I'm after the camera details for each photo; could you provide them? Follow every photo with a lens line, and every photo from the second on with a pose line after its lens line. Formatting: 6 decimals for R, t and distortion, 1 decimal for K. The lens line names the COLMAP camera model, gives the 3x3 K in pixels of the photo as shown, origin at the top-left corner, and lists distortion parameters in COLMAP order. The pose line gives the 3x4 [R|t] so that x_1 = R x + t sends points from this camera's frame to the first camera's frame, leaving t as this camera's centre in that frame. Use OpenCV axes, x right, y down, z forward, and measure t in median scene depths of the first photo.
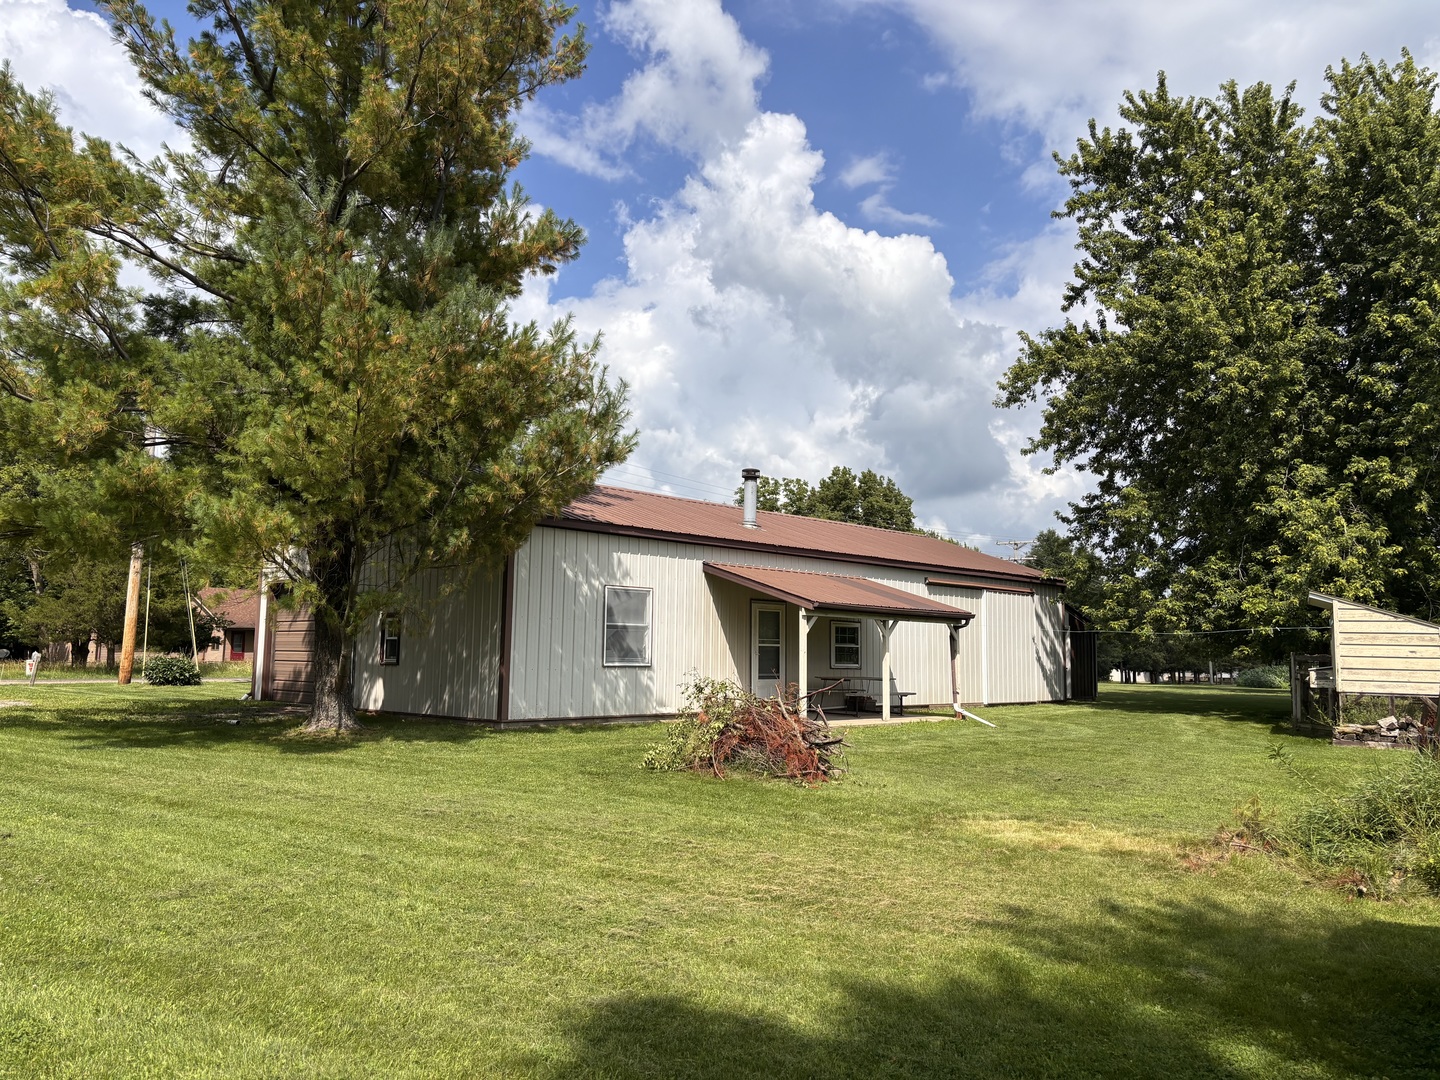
lens RADIAL K [[1092.2, 0, 736.3], [0, 1092.2, 531.8], [0, 0, 1]] dist [0.042539, -0.044965]
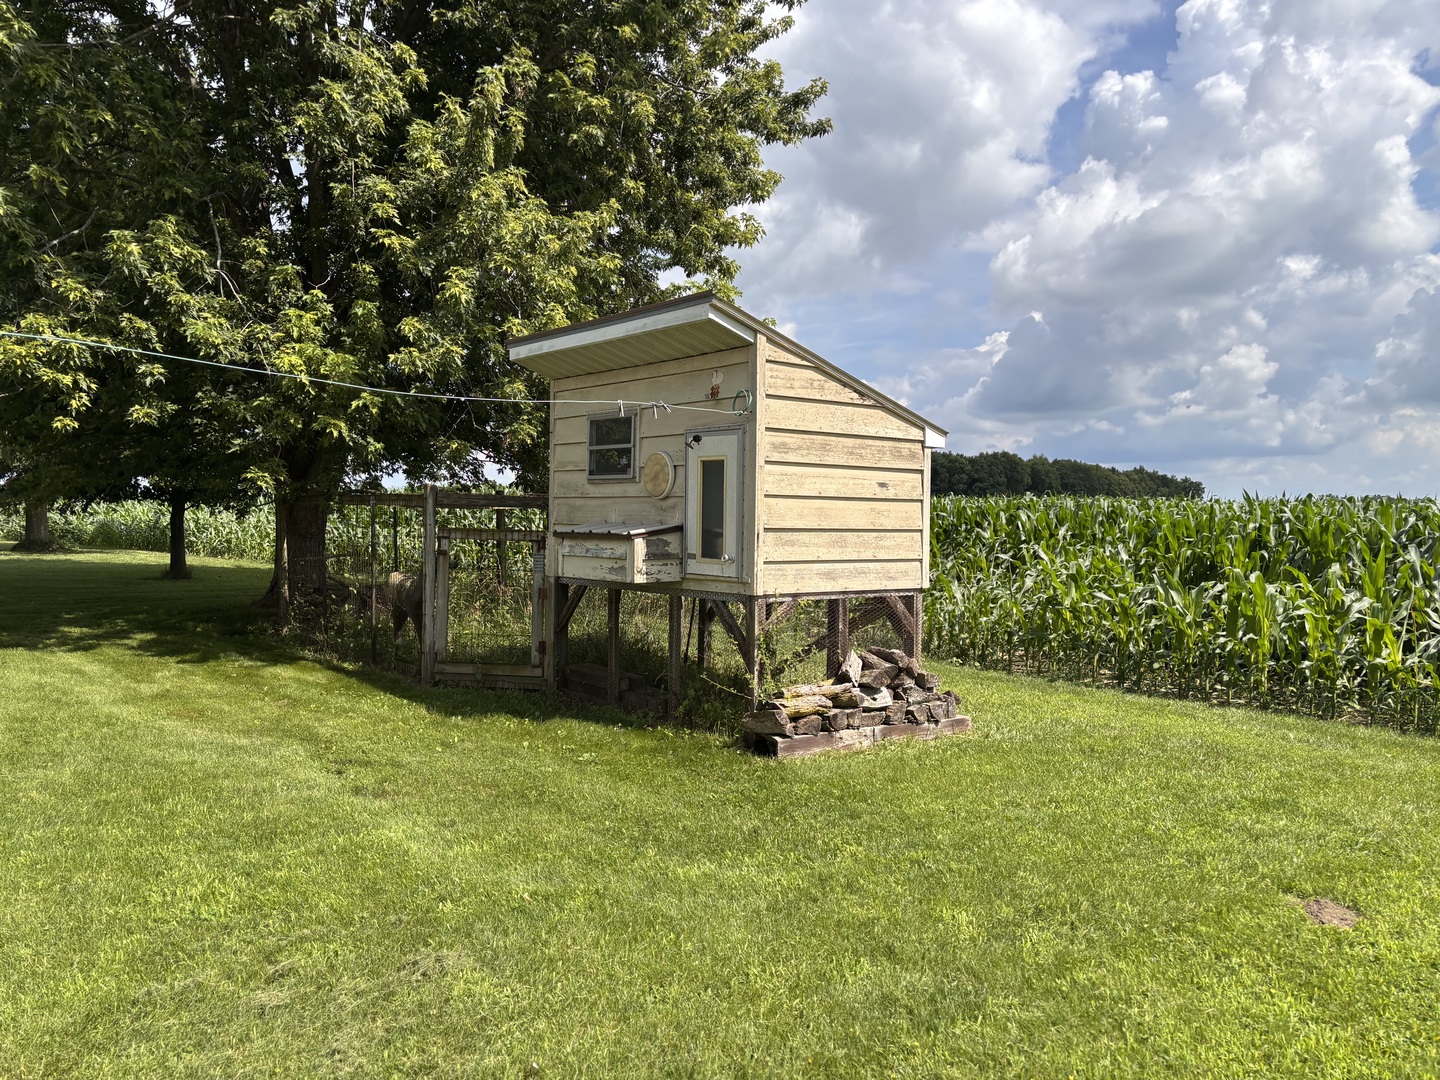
lens RADIAL K [[1092.2, 0, 736.3], [0, 1092.2, 531.8], [0, 0, 1]] dist [0.042539, -0.044965]
pose [[0.390114, -0.033616, 0.920153, 0.177944], [-0.103529, 0.991395, 0.080112, 0.078768], [-0.914928, -0.126515, 0.383277, 0.708400]]
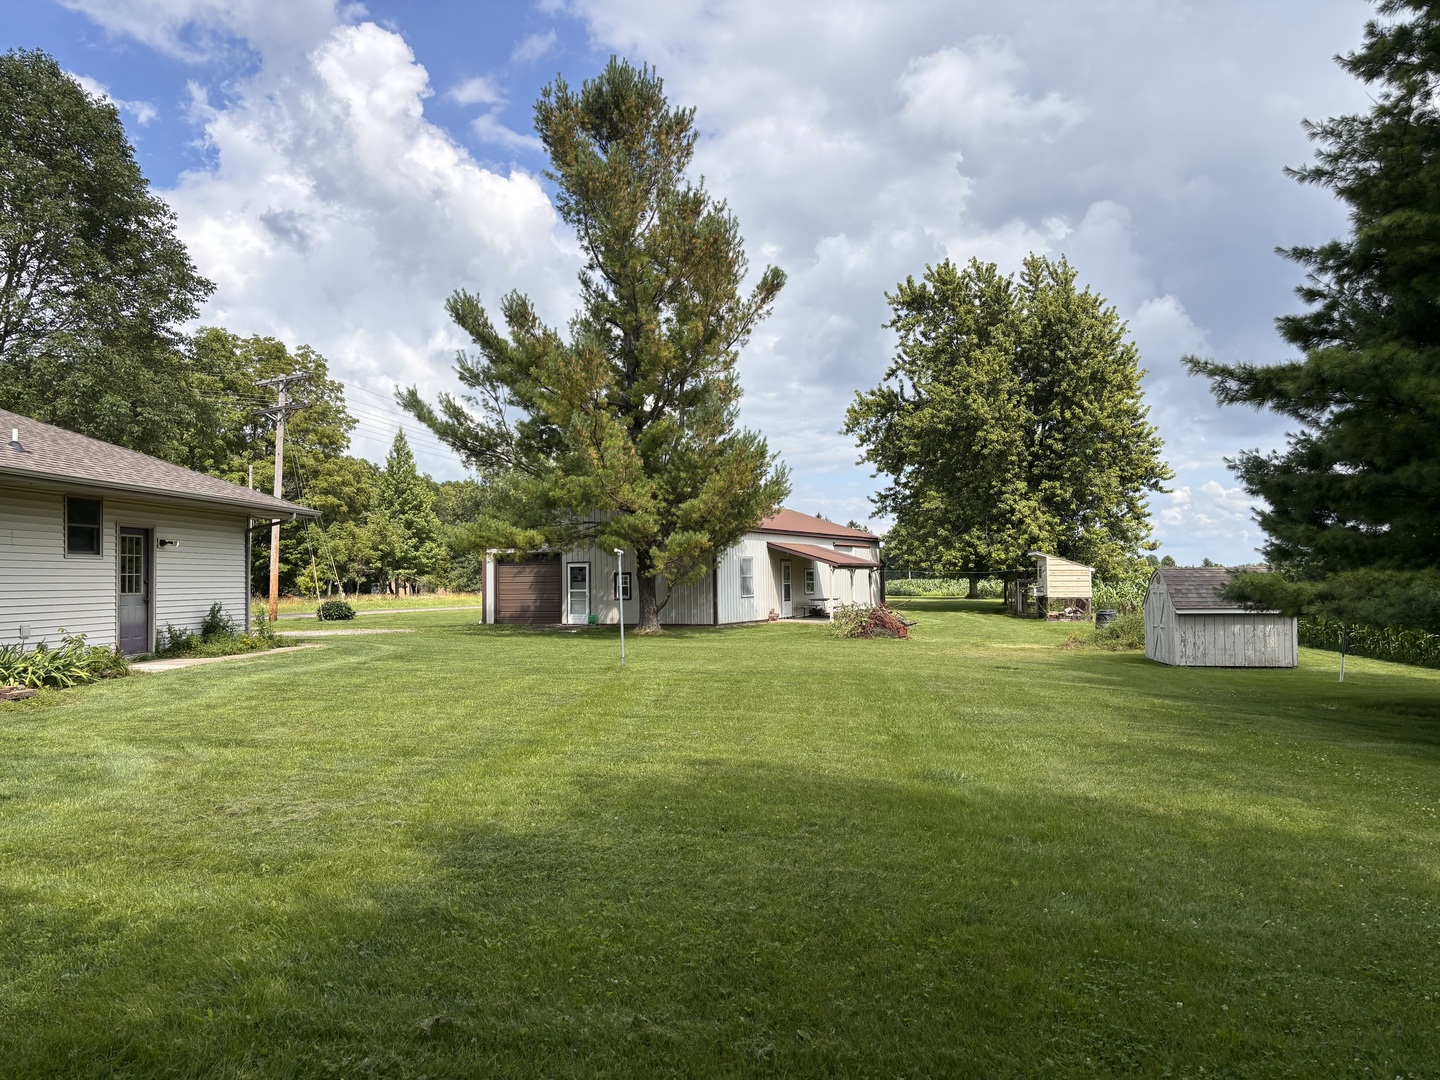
lens RADIAL K [[1092.2, 0, 736.3], [0, 1092.2, 531.8], [0, 0, 1]] dist [0.042539, -0.044965]
pose [[0.936142, -0.011928, 0.351421, -0.637270], [-0.011801, 0.997796, 0.065302, -0.094710], [-0.351425, -0.065279, 0.933937, -0.641091]]
